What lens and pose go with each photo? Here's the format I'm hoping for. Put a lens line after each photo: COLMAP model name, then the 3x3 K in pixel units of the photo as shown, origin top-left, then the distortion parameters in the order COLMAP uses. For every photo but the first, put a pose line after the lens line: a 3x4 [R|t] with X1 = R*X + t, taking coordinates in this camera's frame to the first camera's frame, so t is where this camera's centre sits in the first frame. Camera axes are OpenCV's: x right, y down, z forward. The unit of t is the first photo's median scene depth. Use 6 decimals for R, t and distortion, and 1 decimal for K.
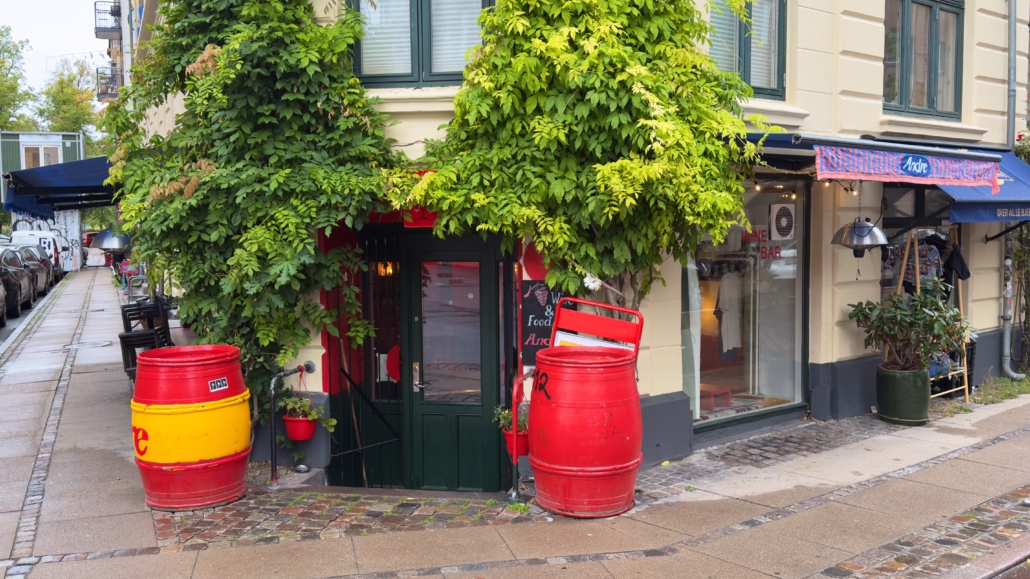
lens RADIAL K [[1025.4, 0, 515.0], [0, 1025.4, 289.5], [0, 0, 1]] dist [0.165875, -0.349205]
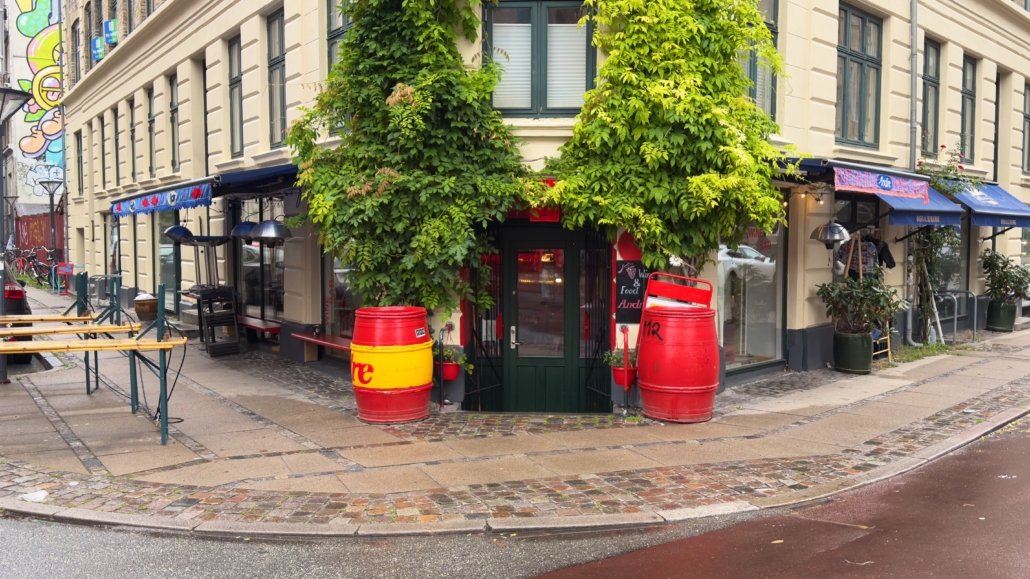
lens RADIAL K [[1025.4, 0, 515.0], [0, 1025.4, 289.5], [0, 0, 1]] dist [0.165875, -0.349205]
pose [[0.988173, 0.002992, 0.153311, -0.347951], [-0.000924, 0.999908, -0.013557, 0.049619], [-0.153338, 0.013255, 0.988085, -0.344440]]
